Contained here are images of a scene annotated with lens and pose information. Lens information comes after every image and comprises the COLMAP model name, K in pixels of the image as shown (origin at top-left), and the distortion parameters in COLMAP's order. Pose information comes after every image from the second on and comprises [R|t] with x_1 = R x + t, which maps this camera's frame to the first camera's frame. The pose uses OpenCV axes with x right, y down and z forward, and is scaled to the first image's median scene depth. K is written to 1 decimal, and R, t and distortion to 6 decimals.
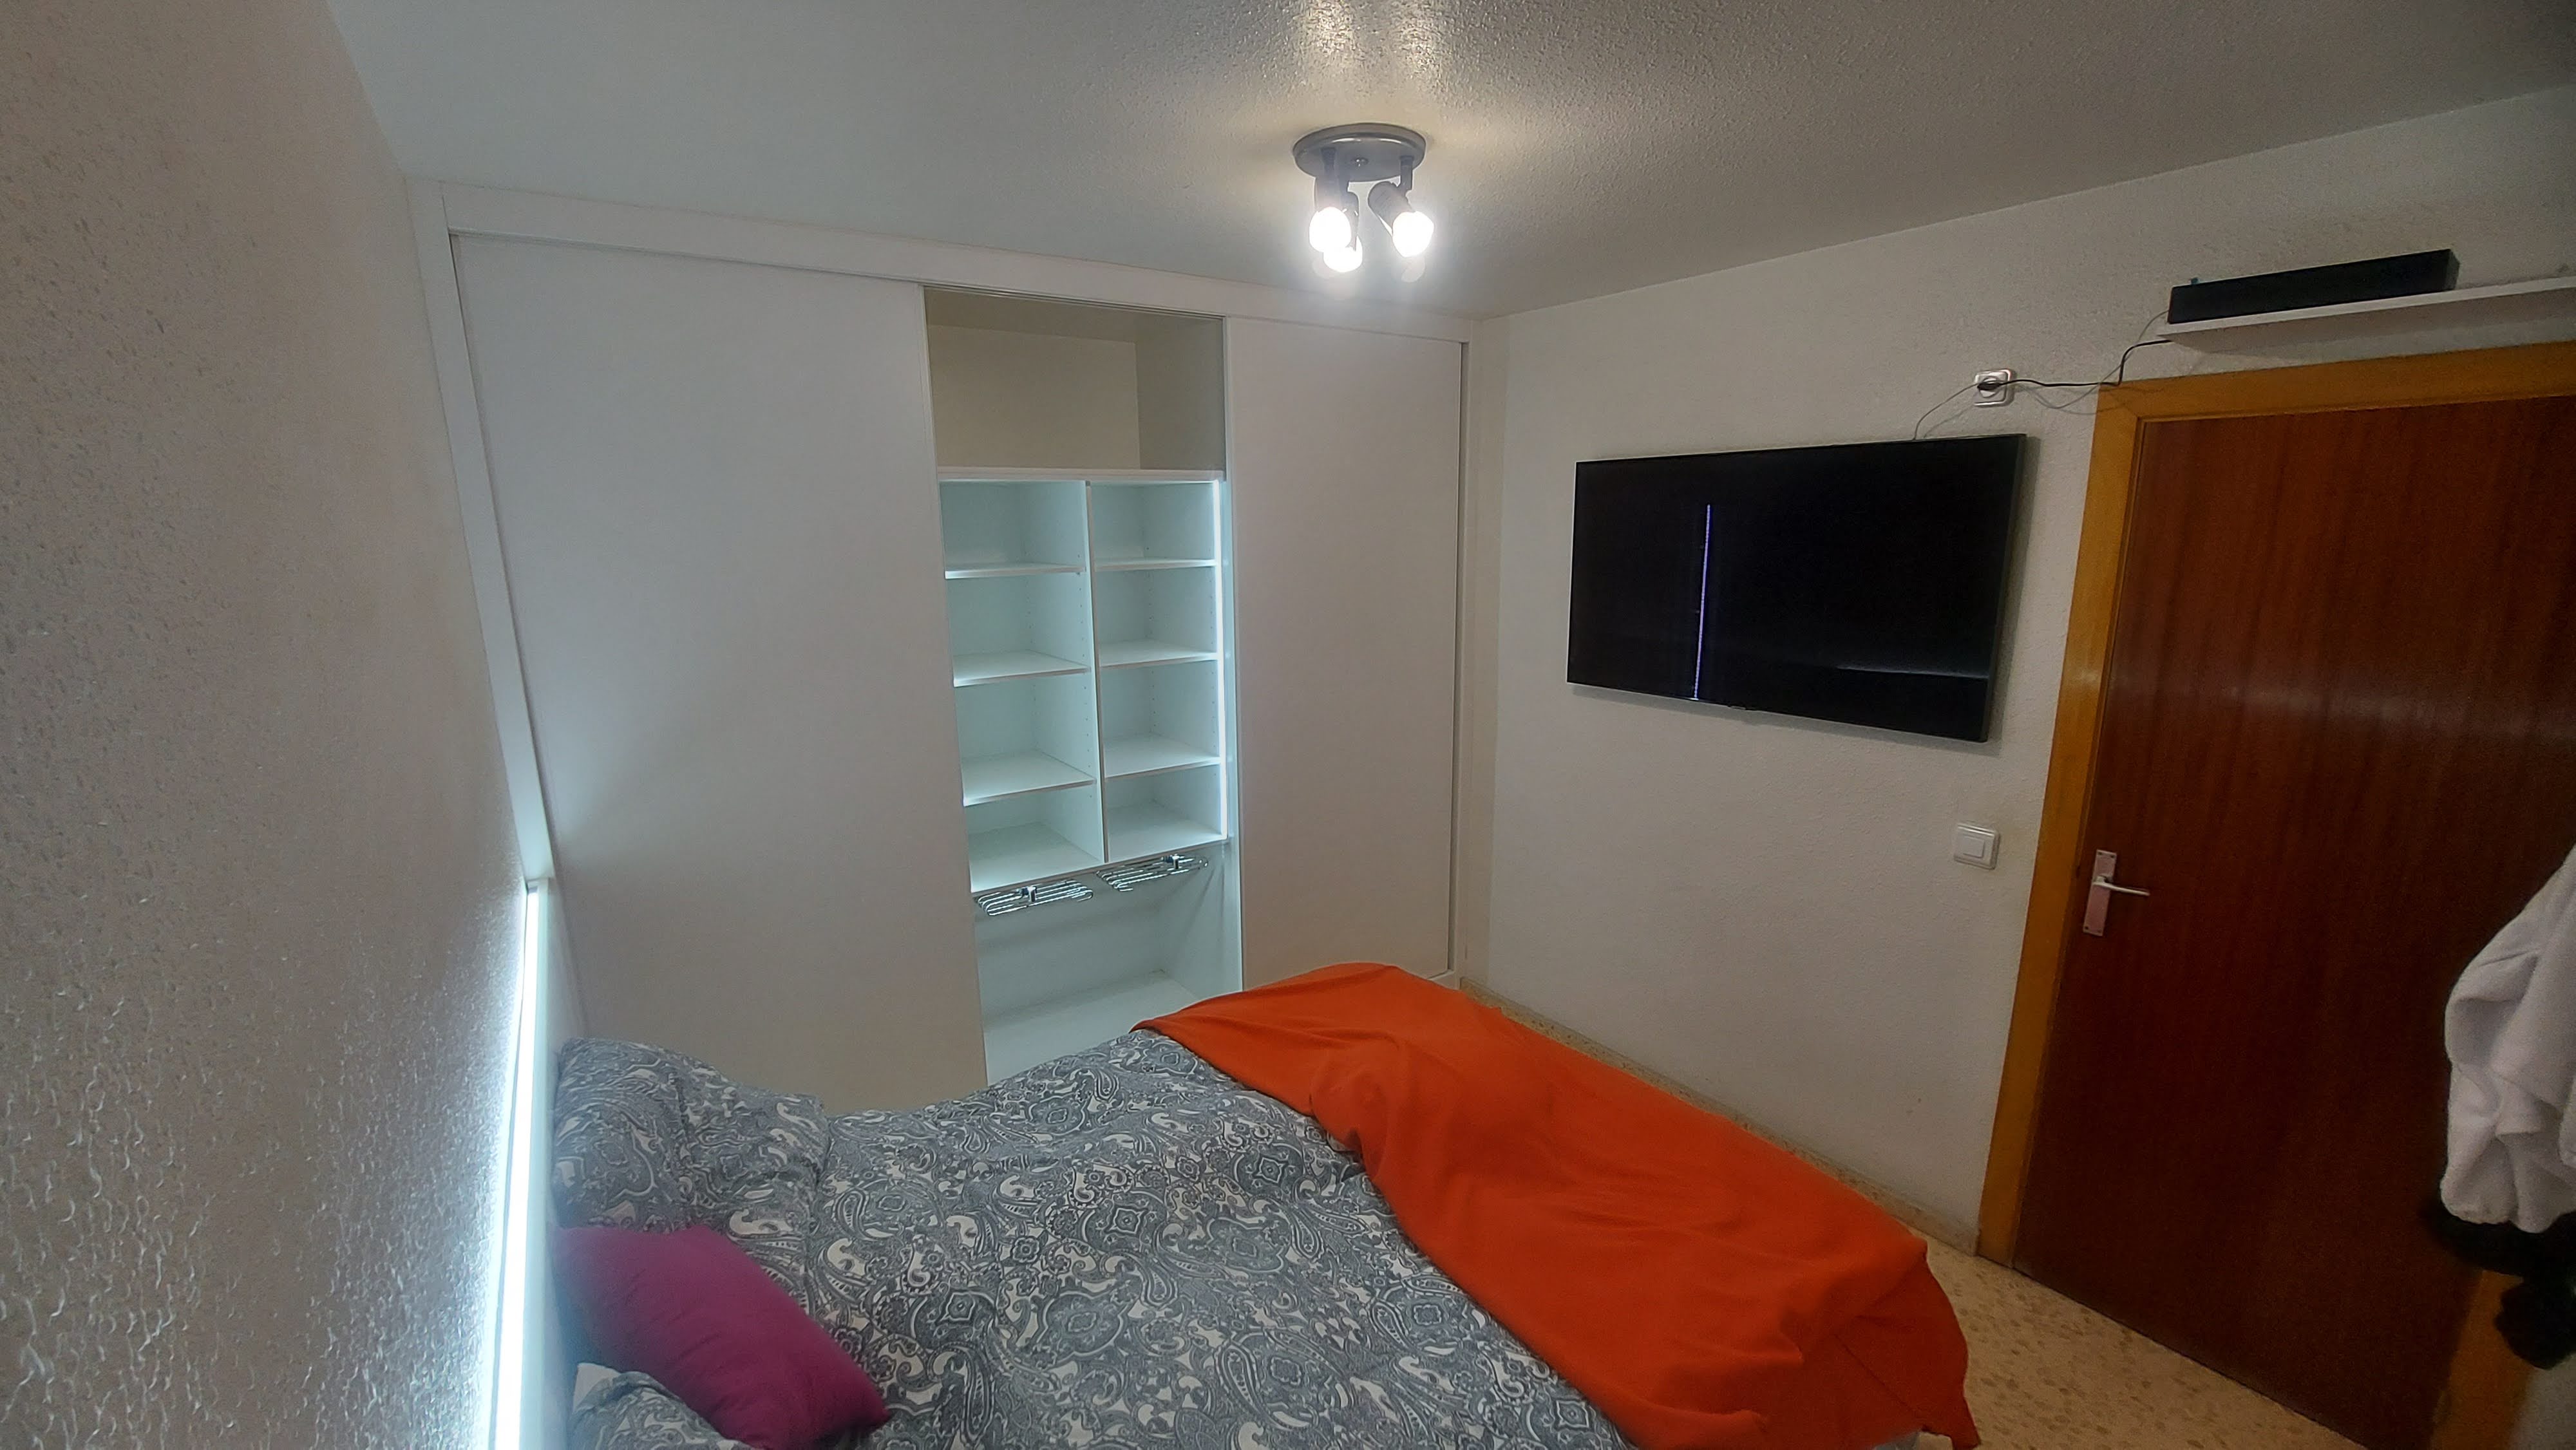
lens RADIAL K [[1011.2, 0, 1295.5], [0, 1011.2, 739.5], [0, 0, 1]] dist [-0.023143, 0.002273]
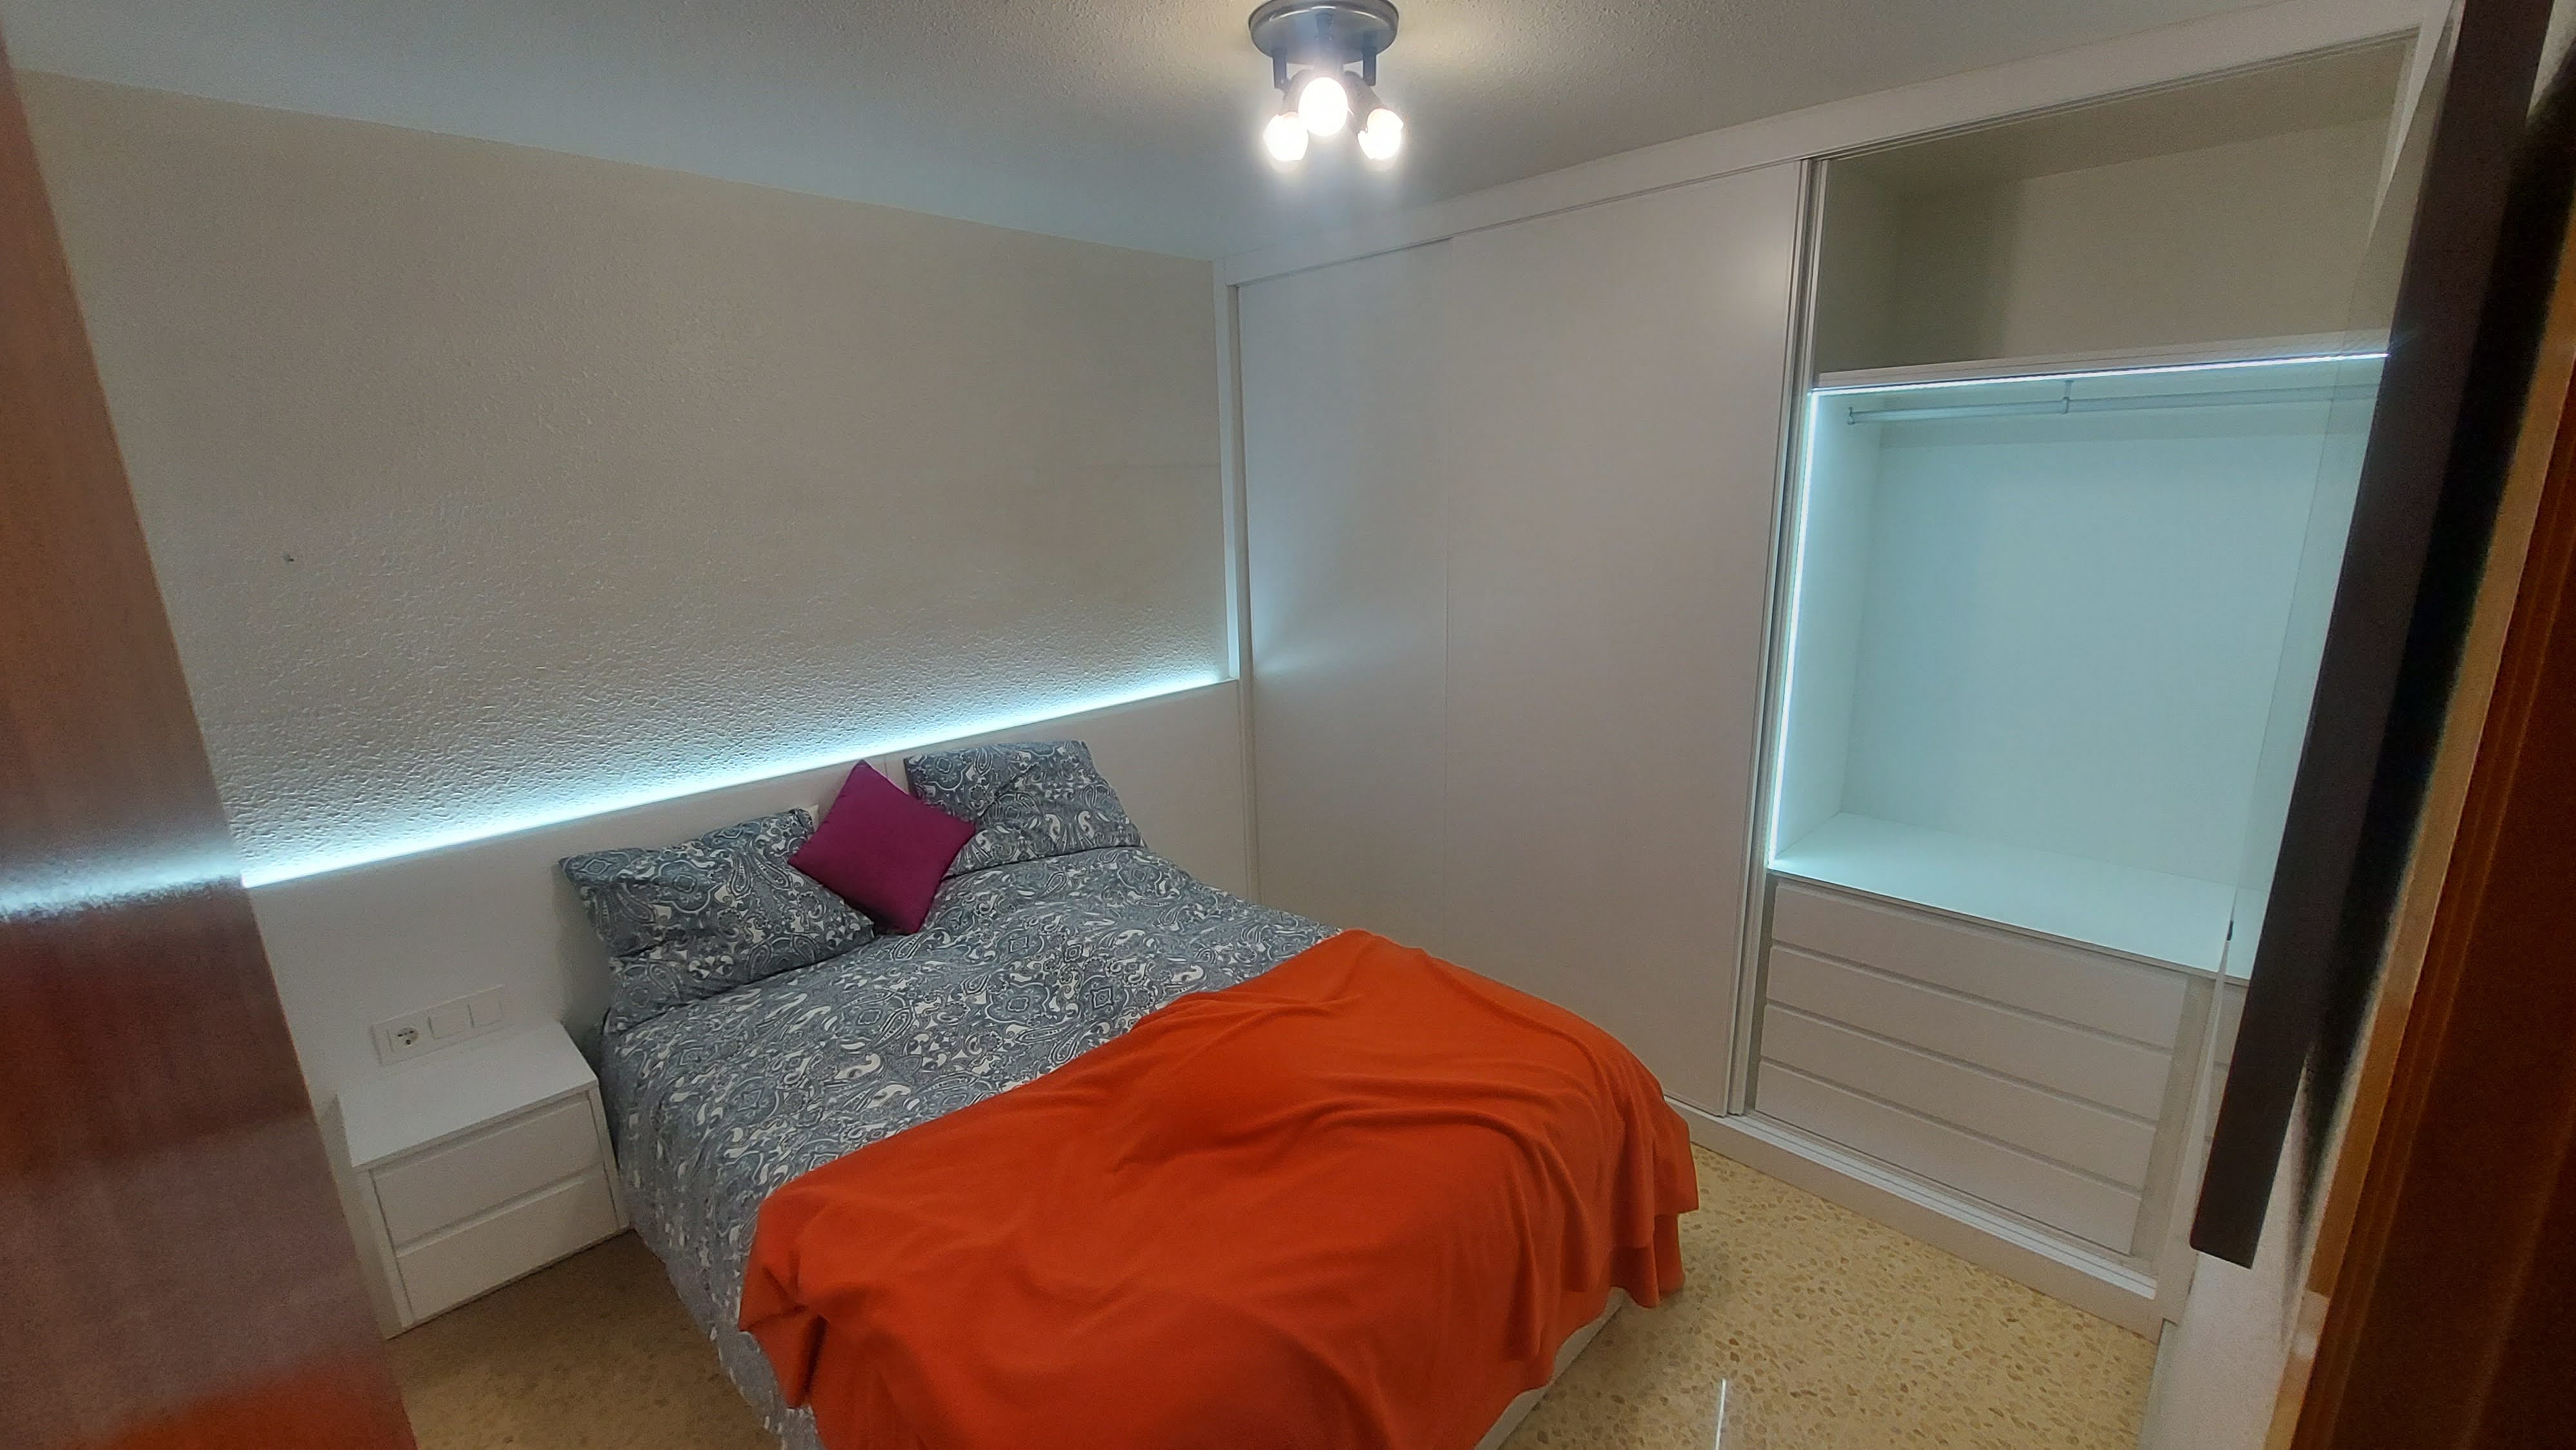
lens RADIAL K [[1011.2, 0, 1280.7], [0, 1011.2, 731.9], [0, 0, 1]] dist [-0.023143, 0.002273]
pose [[0.183433, 0.243119, -0.952494, 1.122686], [-0.182822, 0.960468, 0.209946, -0.180918], [0.965882, 0.135626, 0.220629, 0.914883]]
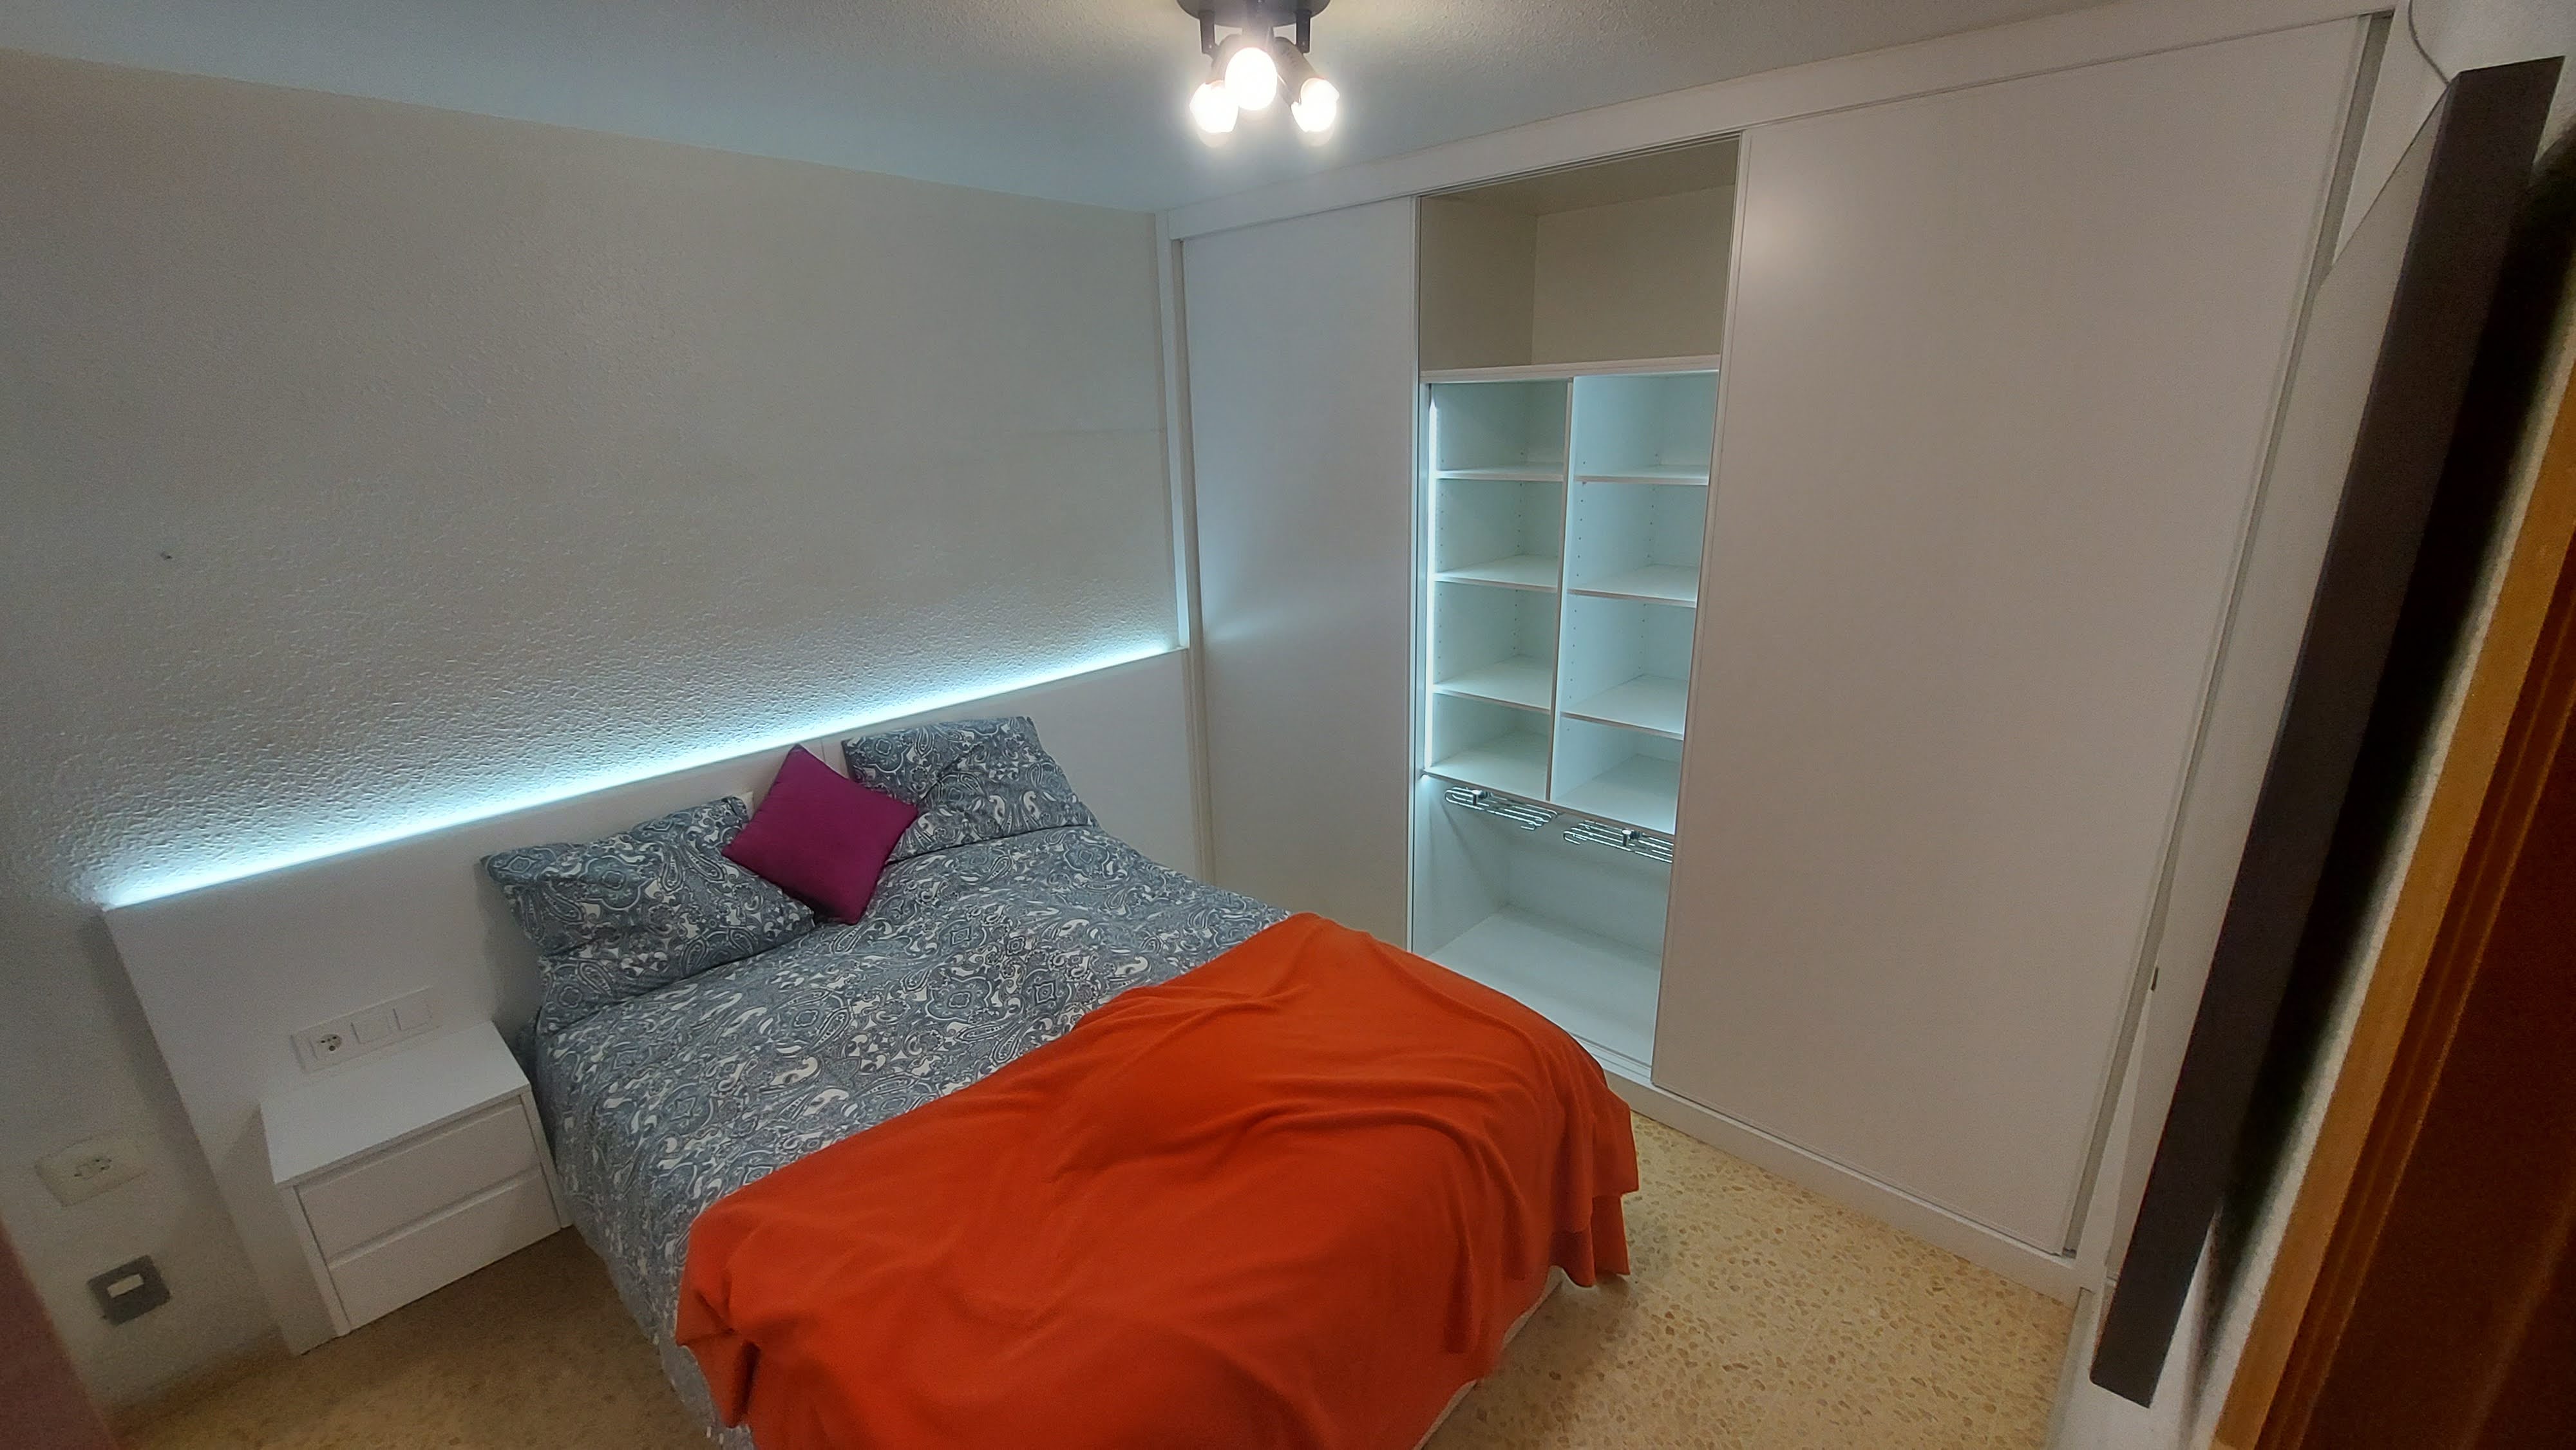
lens RADIAL K [[1011.2, 0, 1273.4], [0, 1011.2, 730.1], [0, 0, 1]] dist [-0.023143, 0.002273]
pose [[0.211221, 0.297707, -0.930998, 1.087615], [-0.182494, 0.947750, 0.261660, -0.242035], [0.960251, 0.114633, 0.254514, 0.939416]]
